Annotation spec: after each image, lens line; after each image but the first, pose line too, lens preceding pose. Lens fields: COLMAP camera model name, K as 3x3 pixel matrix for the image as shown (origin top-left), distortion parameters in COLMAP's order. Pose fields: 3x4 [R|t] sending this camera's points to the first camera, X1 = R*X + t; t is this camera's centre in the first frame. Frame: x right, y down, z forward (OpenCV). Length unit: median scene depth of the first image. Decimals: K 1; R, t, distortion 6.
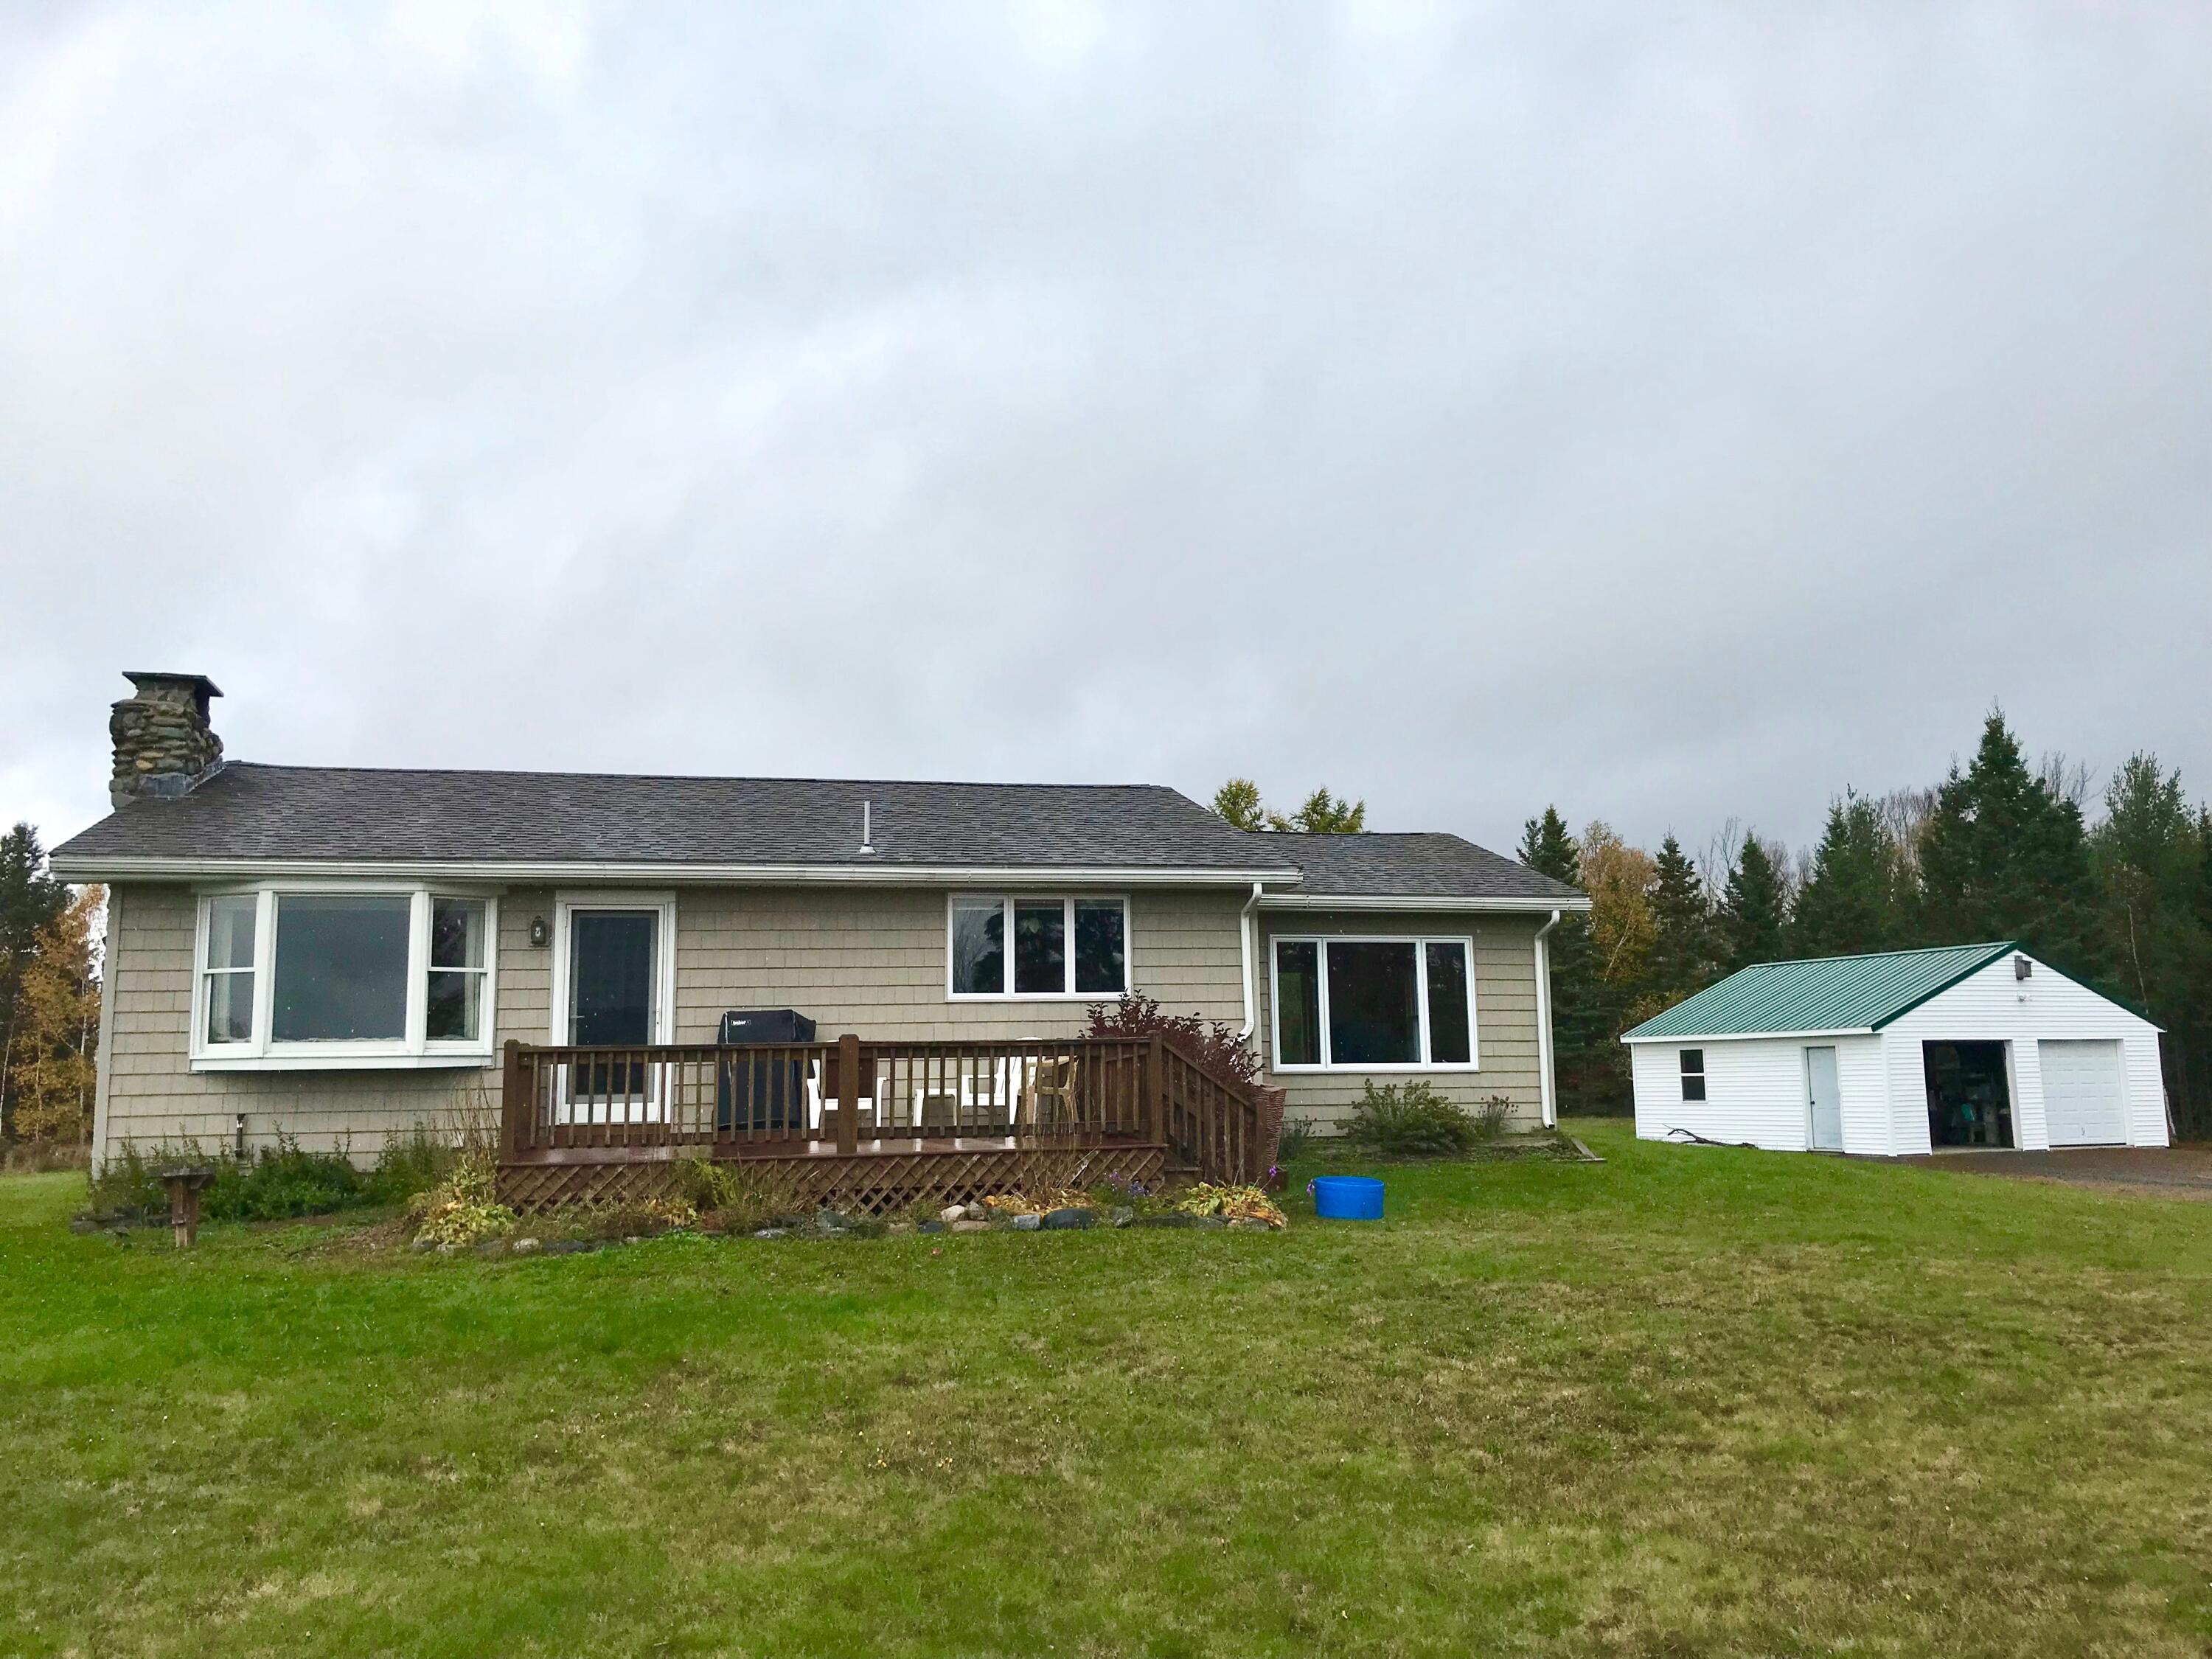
lens RADIAL K [[1777.6, 0, 1106.0], [0, 1777.6, 829.5], [0, 0, 1]] dist [-0.001355, -0.005383]
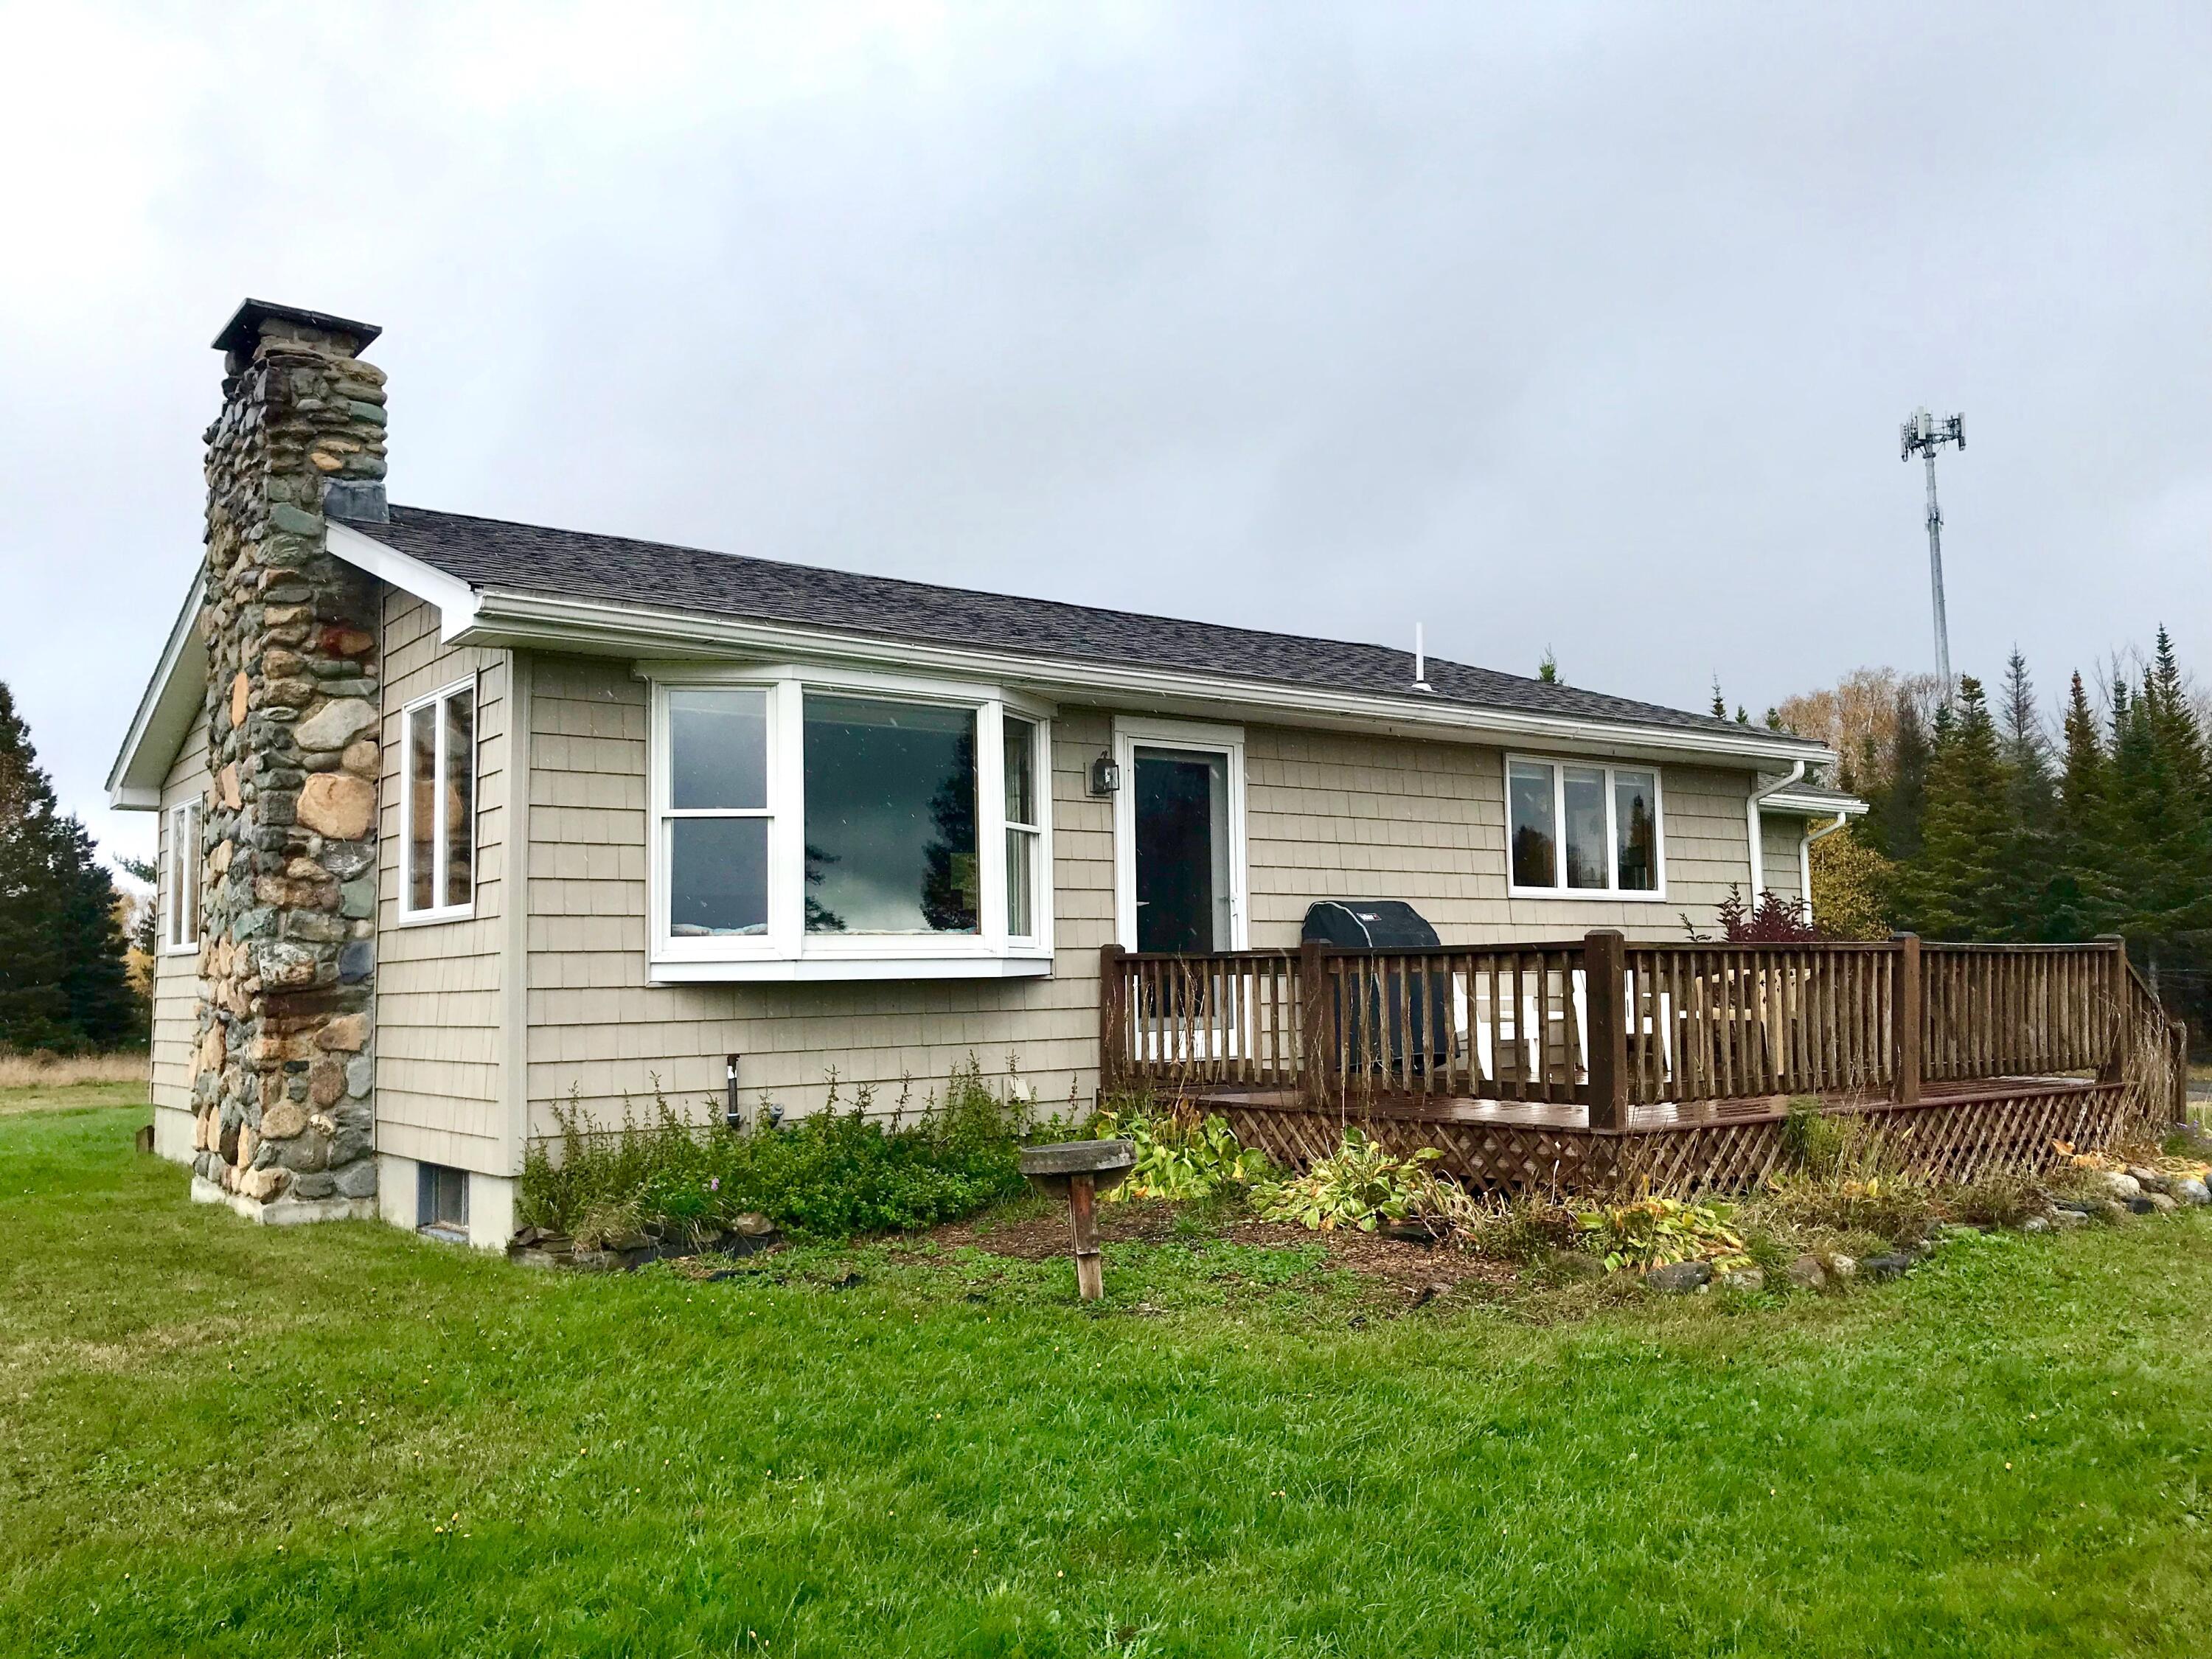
lens RADIAL K [[1777.6, 0, 1106.0], [0, 1777.6, 829.5], [0, 0, 1]] dist [-0.001355, -0.005383]
pose [[0.920183, 0.036512, 0.389782, -0.577233], [-0.054567, 0.997884, 0.035345, 0.054349], [-0.387666, -0.053793, 0.920229, 0.388792]]
